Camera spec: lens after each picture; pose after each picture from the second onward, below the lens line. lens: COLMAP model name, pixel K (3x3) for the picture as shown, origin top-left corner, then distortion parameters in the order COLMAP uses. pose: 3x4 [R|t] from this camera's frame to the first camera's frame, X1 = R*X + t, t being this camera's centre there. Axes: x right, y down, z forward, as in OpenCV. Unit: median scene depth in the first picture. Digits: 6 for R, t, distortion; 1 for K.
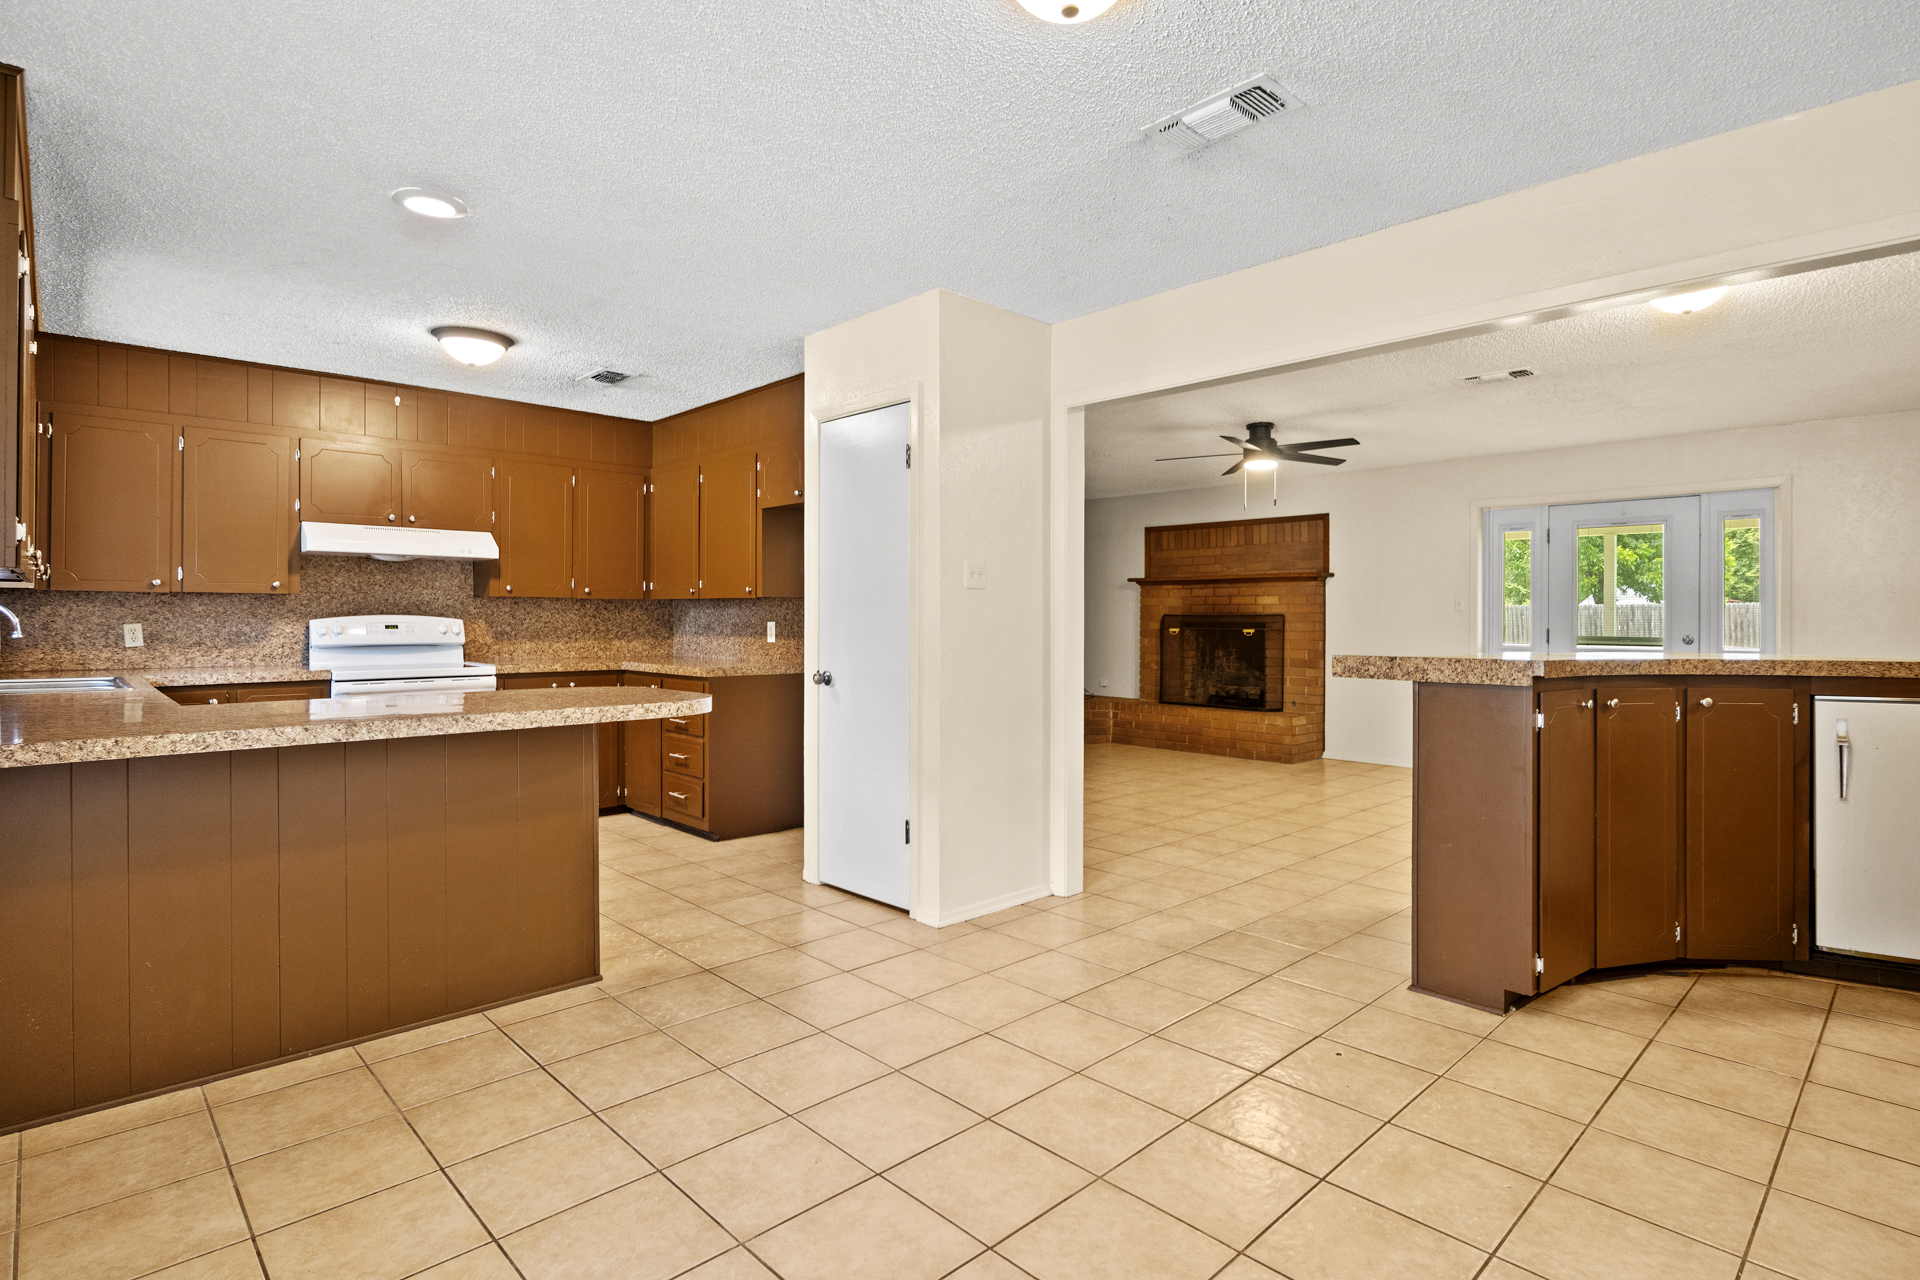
lens RADIAL K [[964.0, 0, 960.4], [0, 964.0, 627.8], [0, 0, 1]] dist [-0.000363, 0.000001]
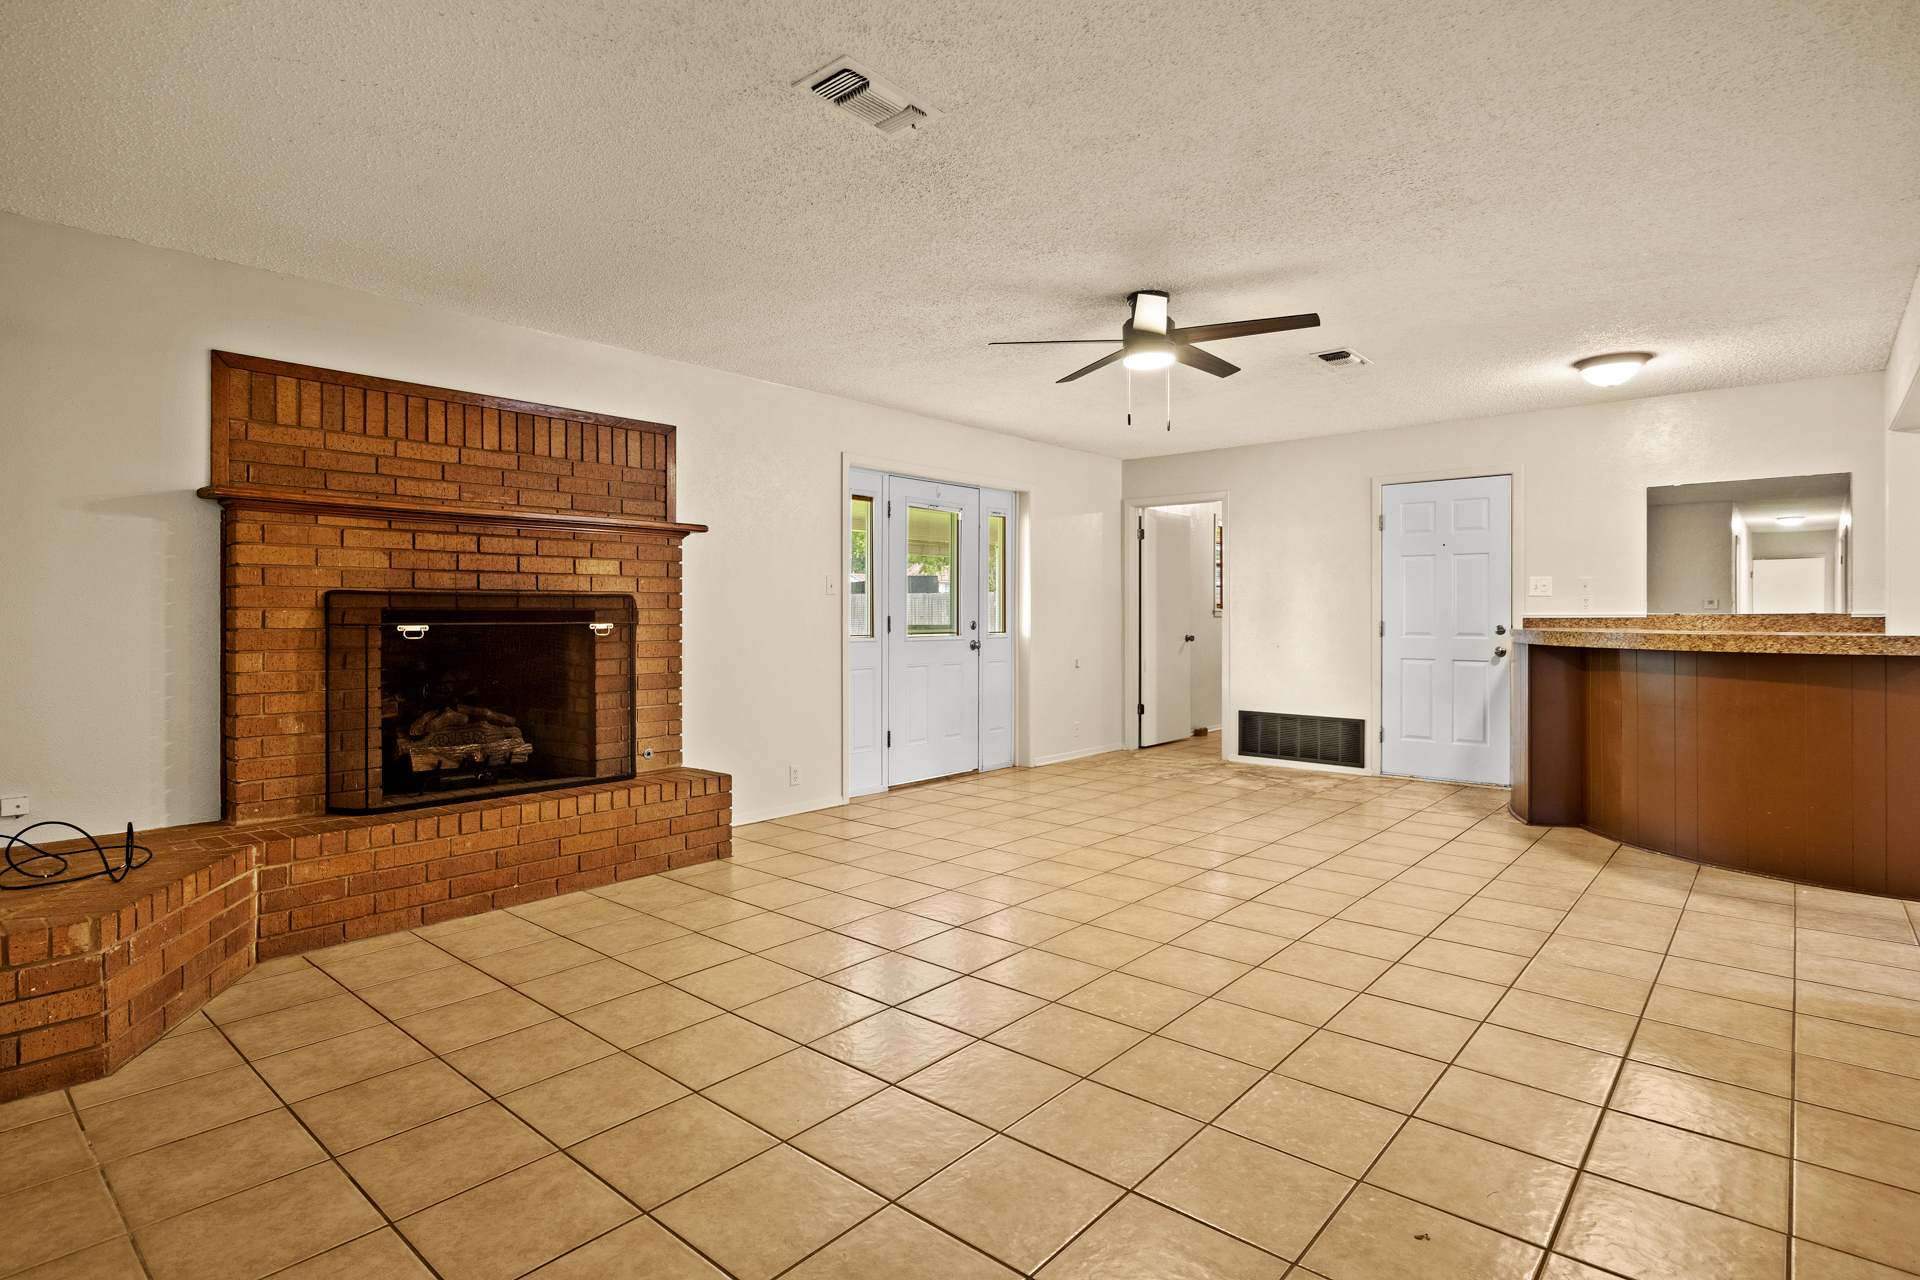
lens RADIAL K [[964.0, 0, 960.3], [0, 964.0, 621.6], [0, 0, 1]] dist [-0.000363, 0.000001]
pose [[-0.091734, -0.010227, 0.995731, -0.208858], [0.011836, 0.999865, 0.011360, -0.002519], [-0.995713, 0.012828, -0.091600, 0.794077]]
